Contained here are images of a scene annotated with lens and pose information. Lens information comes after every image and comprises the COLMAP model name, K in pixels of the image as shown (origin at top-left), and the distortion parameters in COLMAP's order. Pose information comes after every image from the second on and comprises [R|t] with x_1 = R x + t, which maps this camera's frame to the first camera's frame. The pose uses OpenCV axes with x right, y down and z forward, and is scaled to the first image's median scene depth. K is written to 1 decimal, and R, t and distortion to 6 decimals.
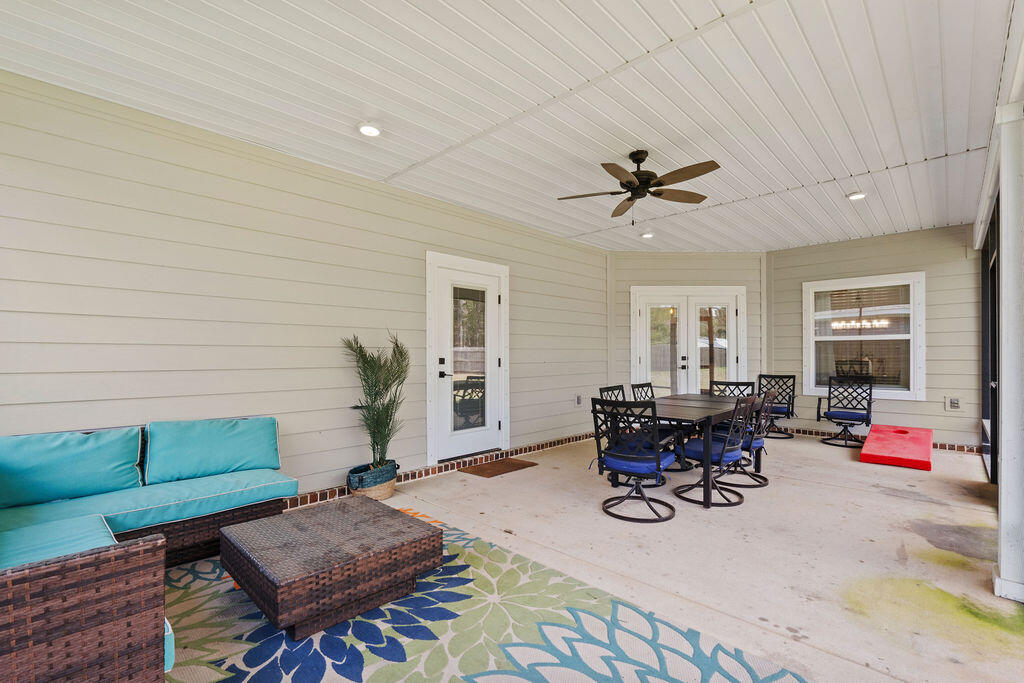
lens RADIAL K [[472.9, 0, 515.4], [0, 472.9, 356.6], [0, 0, 1]] dist [-0.003998, 0.000044]
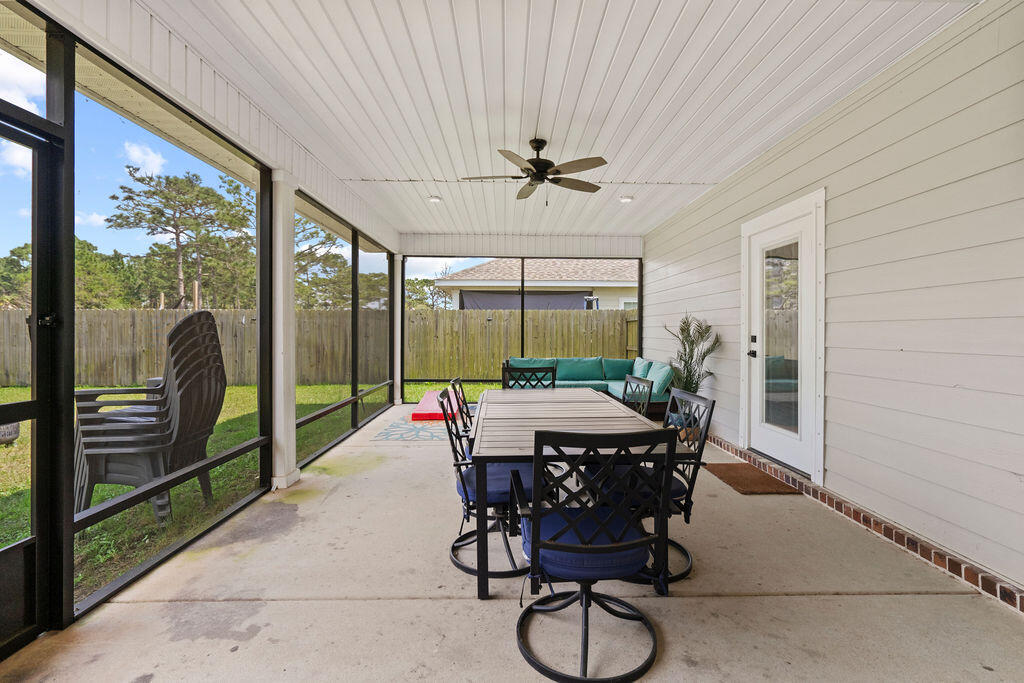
lens RADIAL K [[472.9, 0, 513.7], [0, 472.9, 334.8], [0, 0, 1]] dist [-0.003998, 0.000044]
pose [[-0.722170, 0.009642, -0.691648, 0.787668], [-0.000296, 0.999898, 0.014249, -0.010791], [0.691715, 0.010495, -0.722094, 1.317229]]
